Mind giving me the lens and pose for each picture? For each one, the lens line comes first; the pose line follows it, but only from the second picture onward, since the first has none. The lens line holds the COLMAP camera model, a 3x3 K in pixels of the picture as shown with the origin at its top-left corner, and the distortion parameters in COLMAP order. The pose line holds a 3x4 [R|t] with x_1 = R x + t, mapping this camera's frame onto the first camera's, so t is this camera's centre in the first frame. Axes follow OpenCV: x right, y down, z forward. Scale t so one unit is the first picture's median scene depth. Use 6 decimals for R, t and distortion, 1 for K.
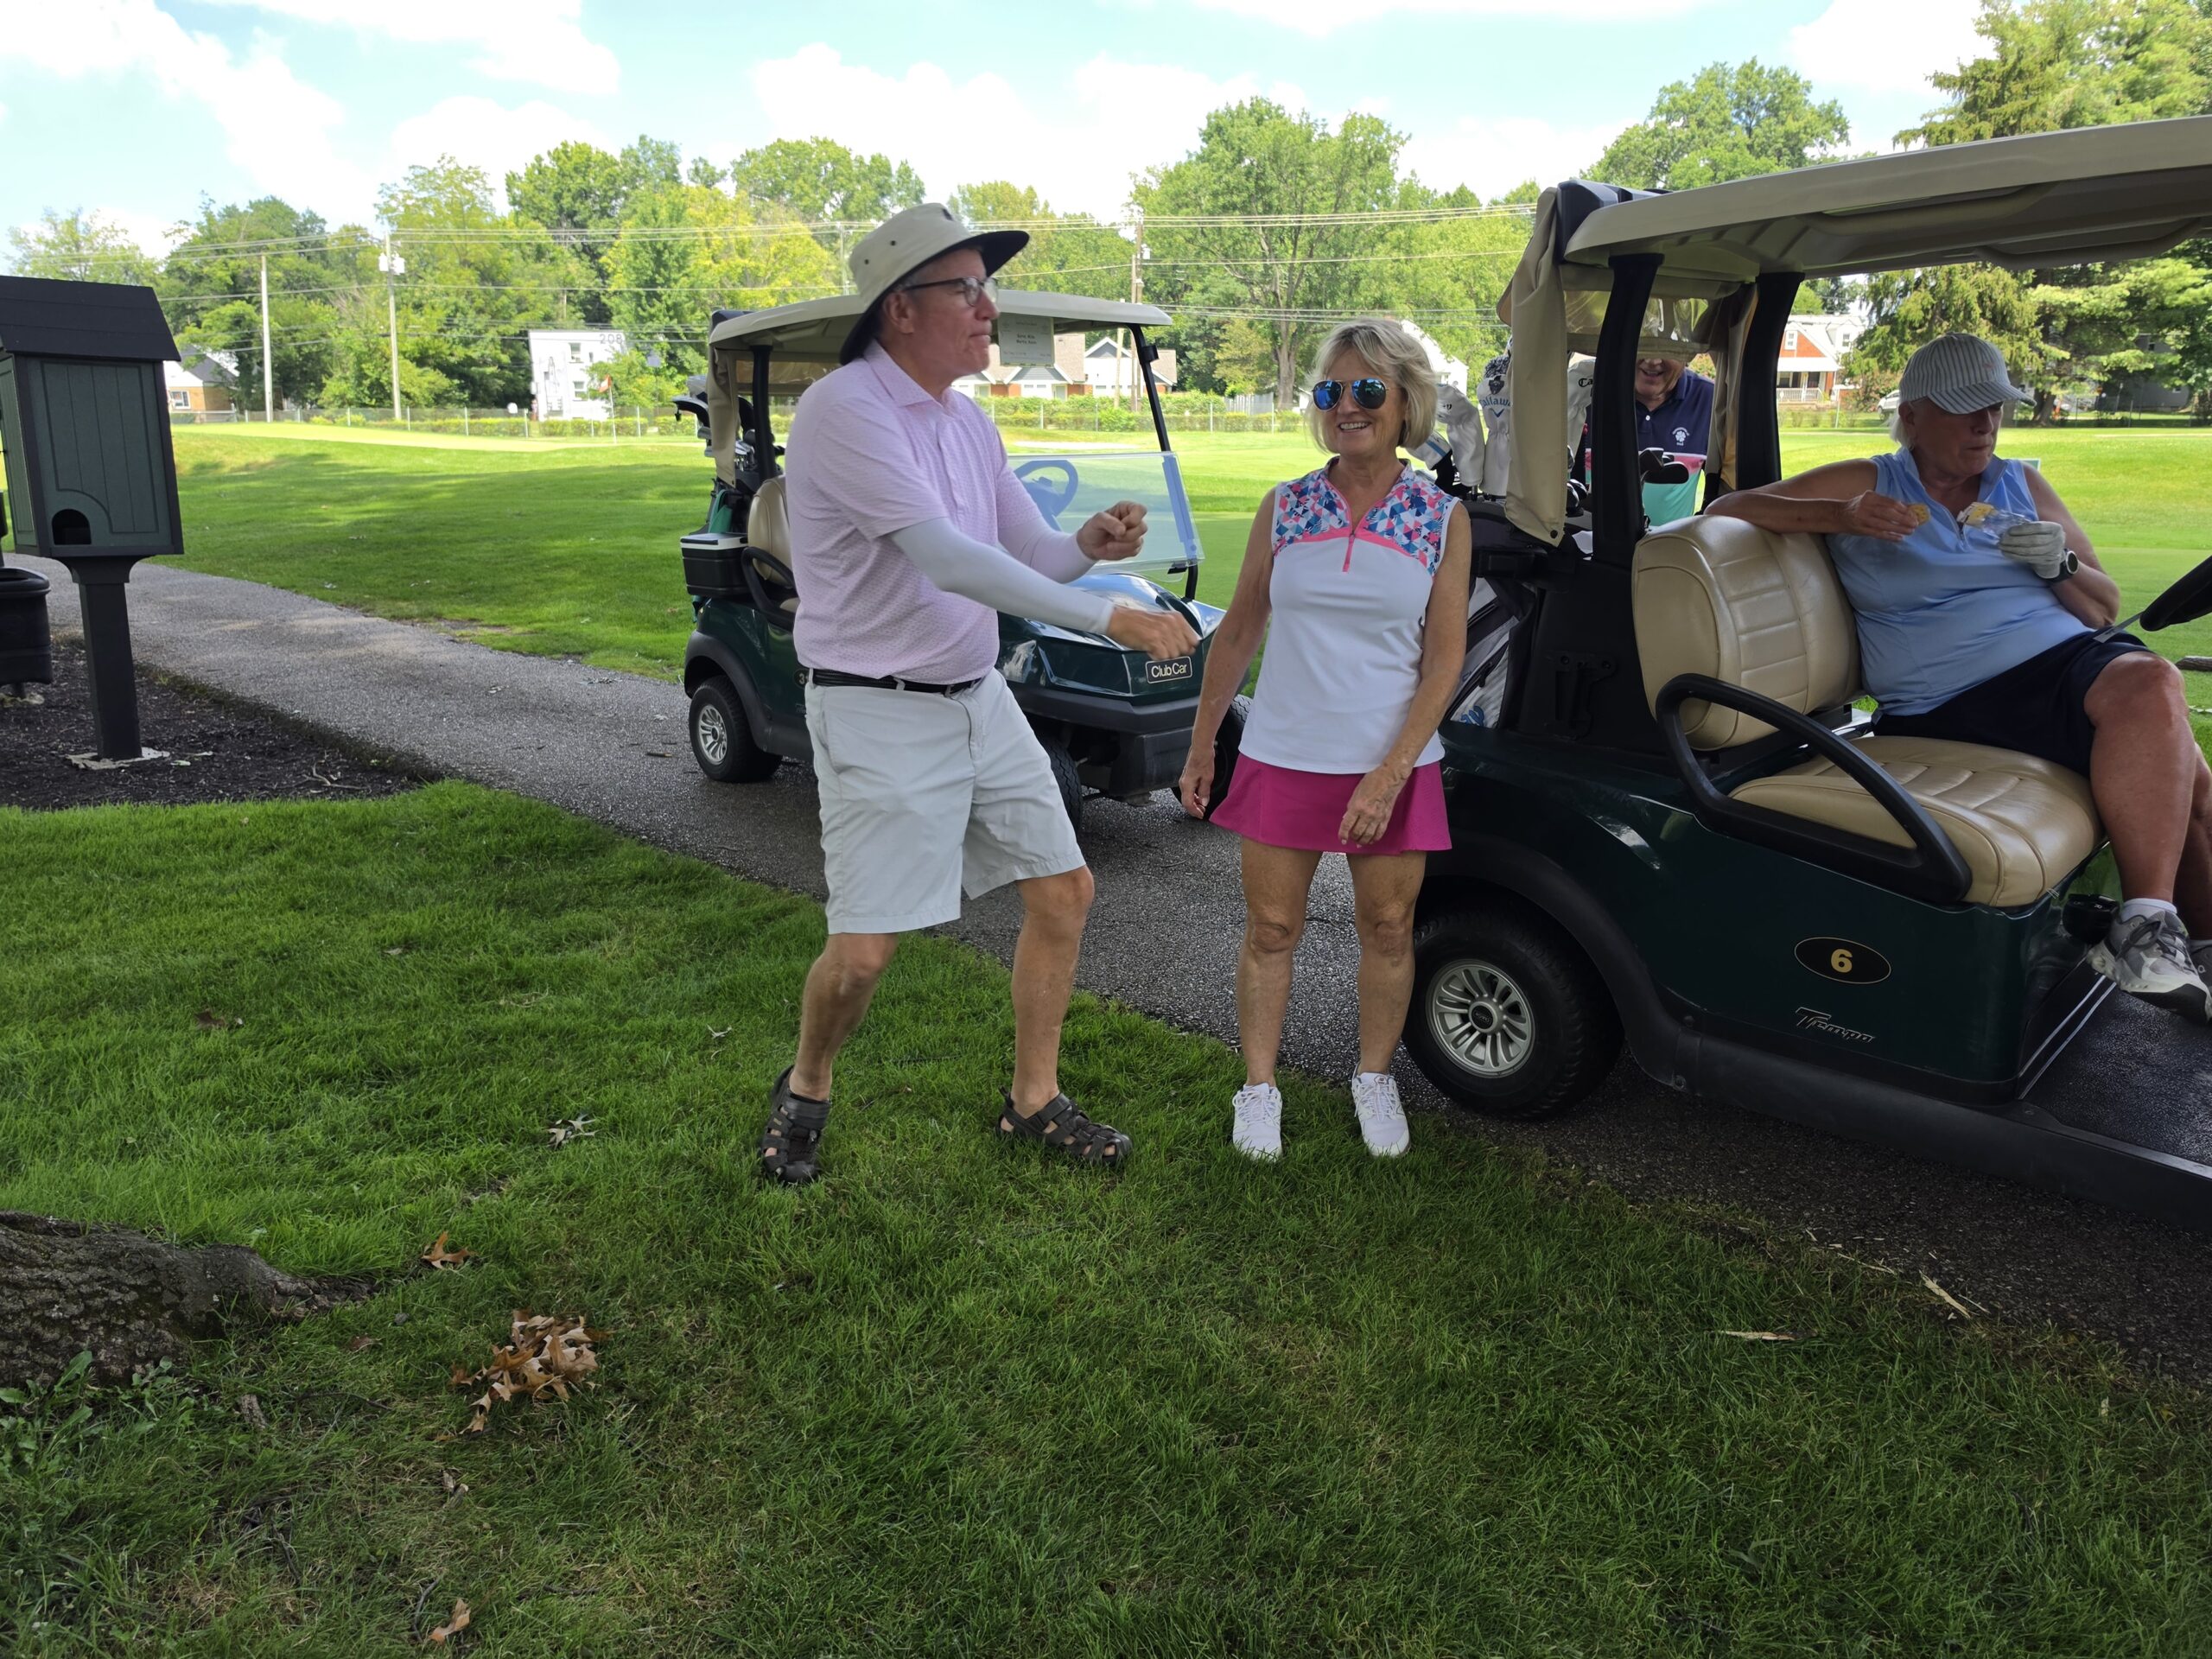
lens RADIAL K [[1547.9, 0, 1092.2], [0, 1547.9, 819.3], [0, 0, 1]] dist [0.071360, -0.080041]
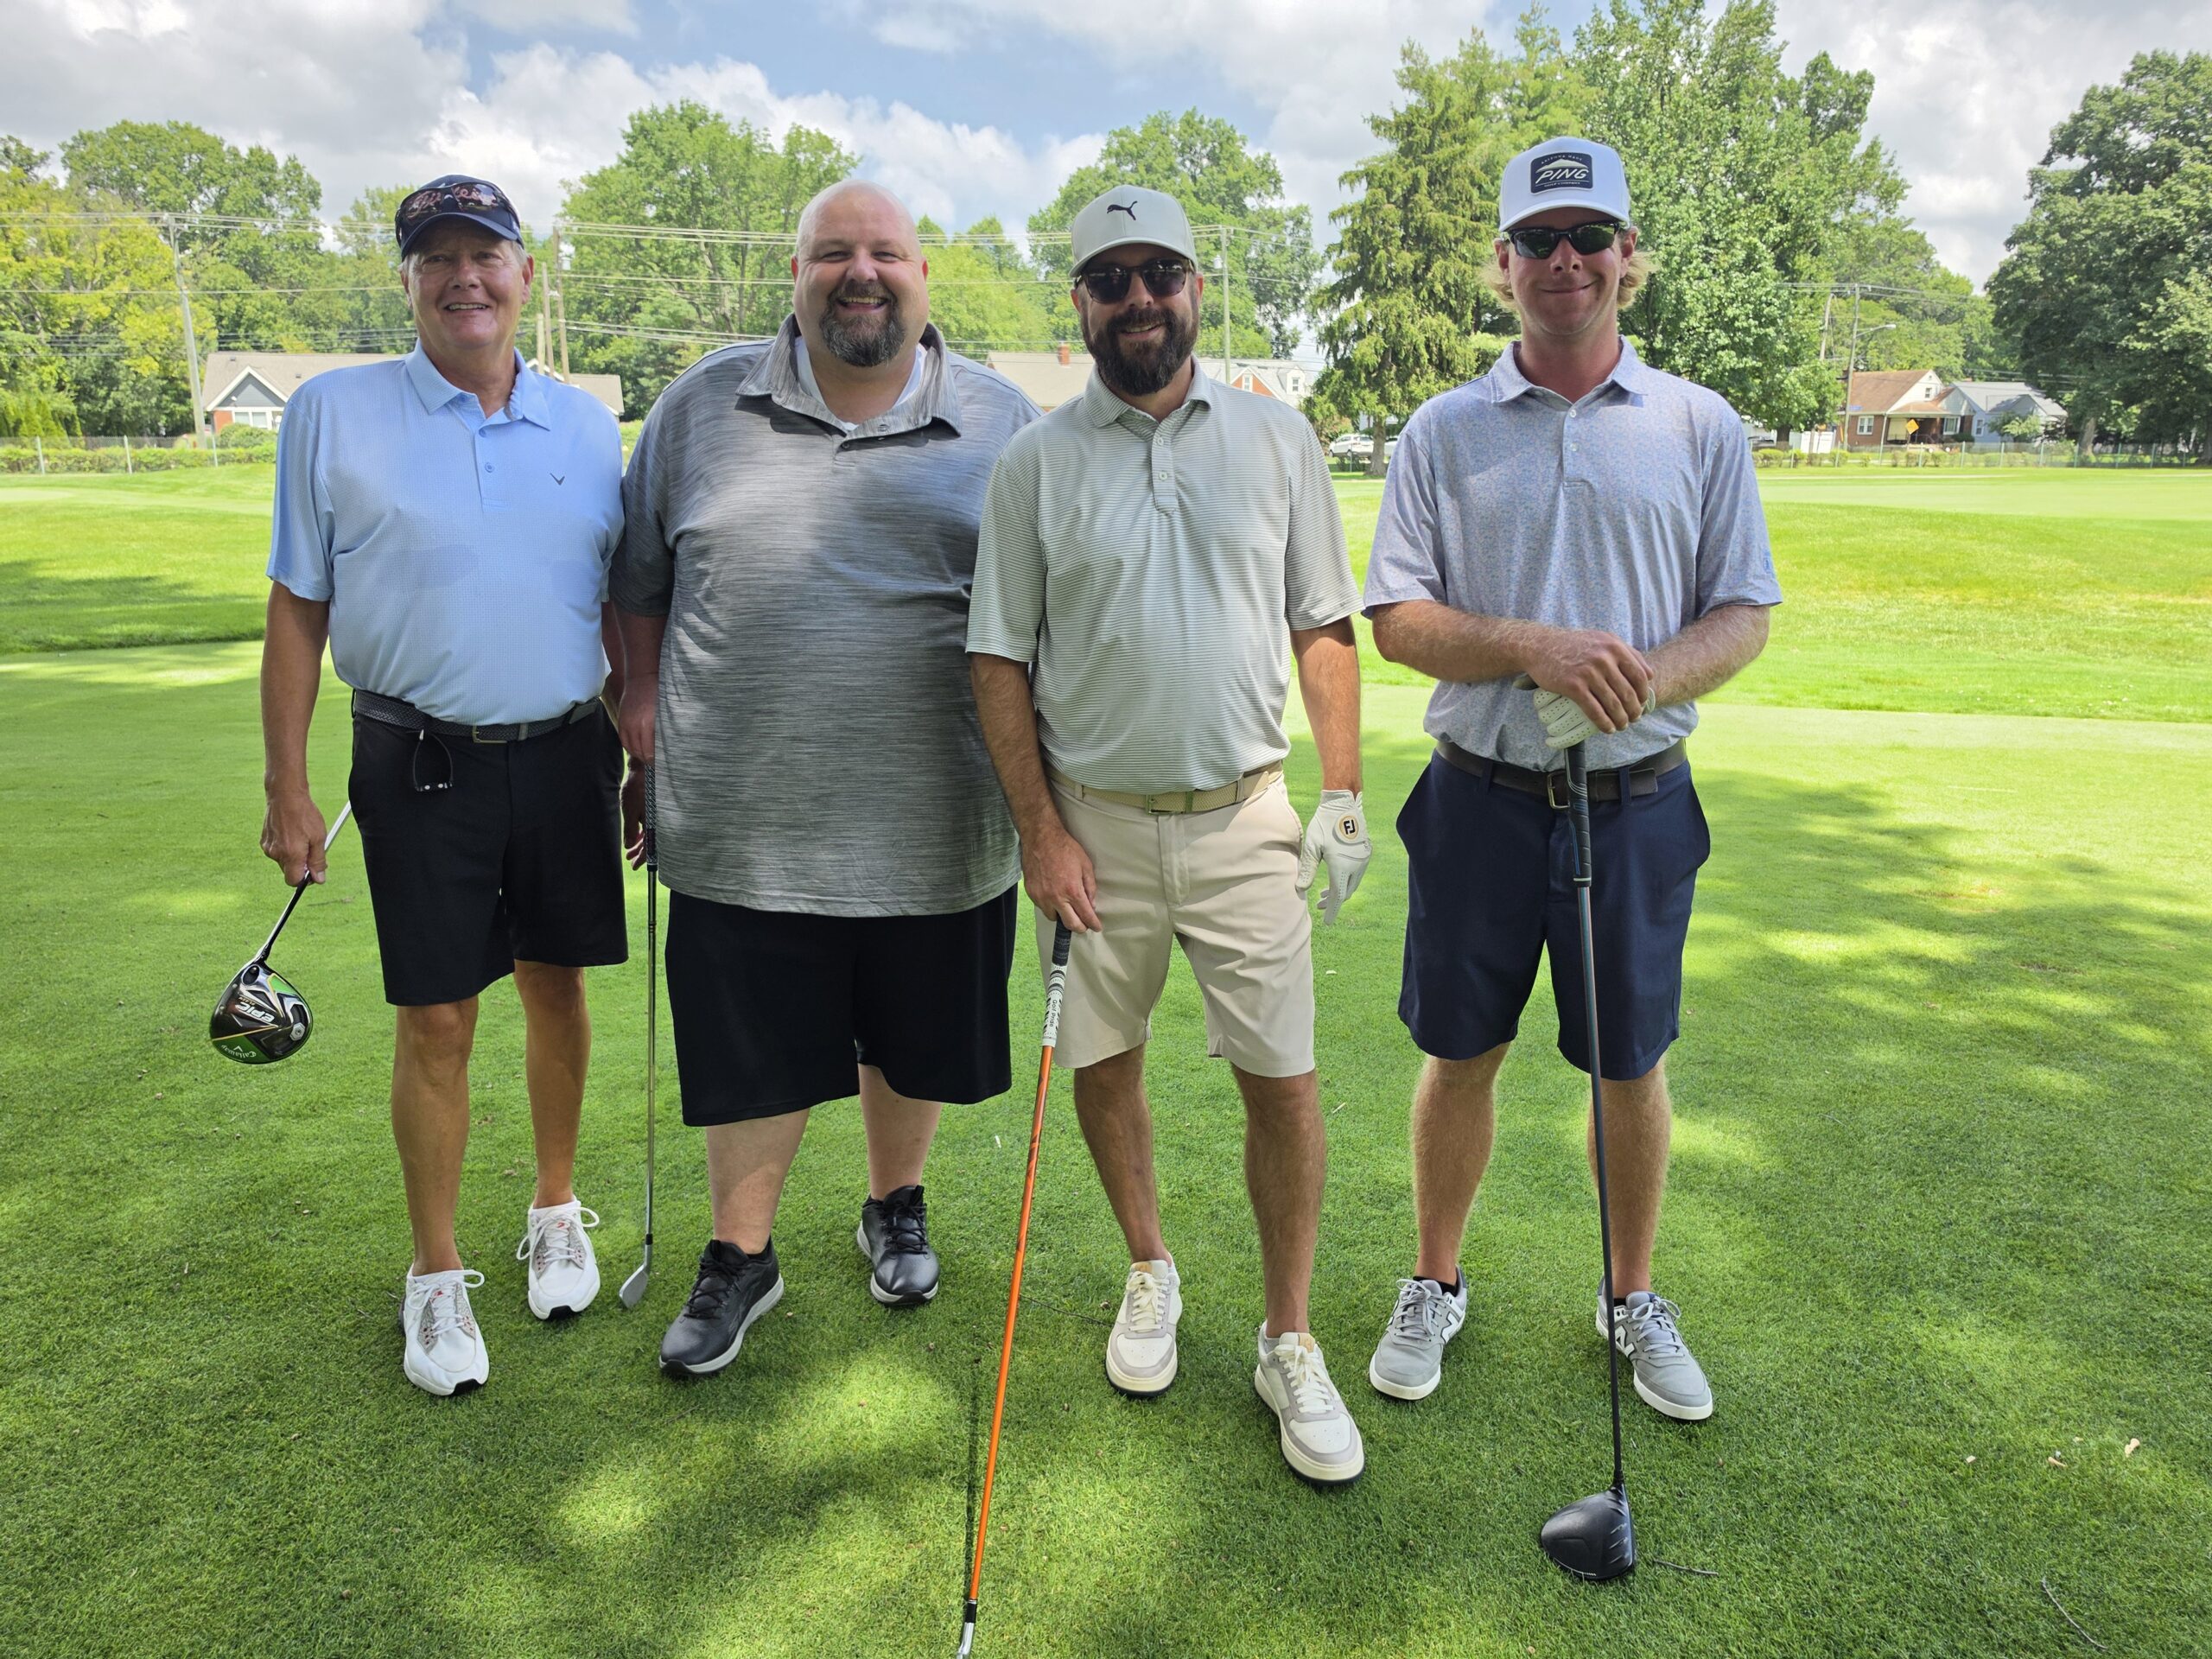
lens RADIAL K [[1508.3, 0, 1072.7], [0, 1508.3, 811.8], [0, 0, 1]] dist [-0.002414, -0.000996]
pose [[0.954359, -0.064061, 0.291710, 0.033572], [0.068738, 0.997618, -0.005800, -0.029604], [-0.290643, 0.025587, 0.956489, 0.105741]]
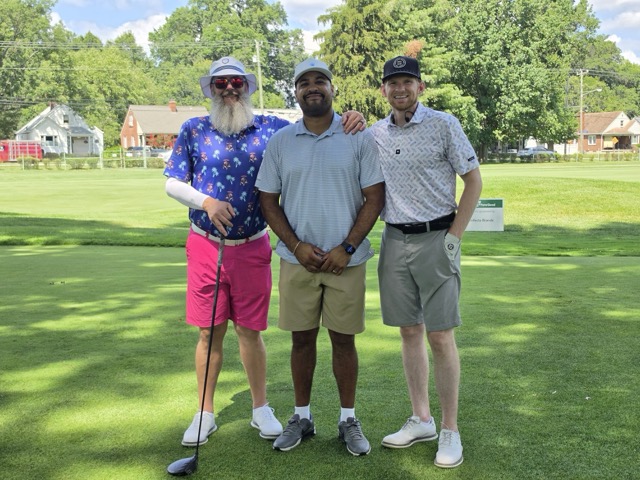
lens RADIAL K [[877.4, 0, 305.4], [0, 877.4, 242.6], [0, 0, 1]] dist [0.130634, -0.199311]
pose [[0.898994, -0.047063, 0.435425, 0.012001], [0.115184, 0.984616, -0.131390, -0.018833], [-0.422542, 0.168273, 0.890585, 0.067496]]
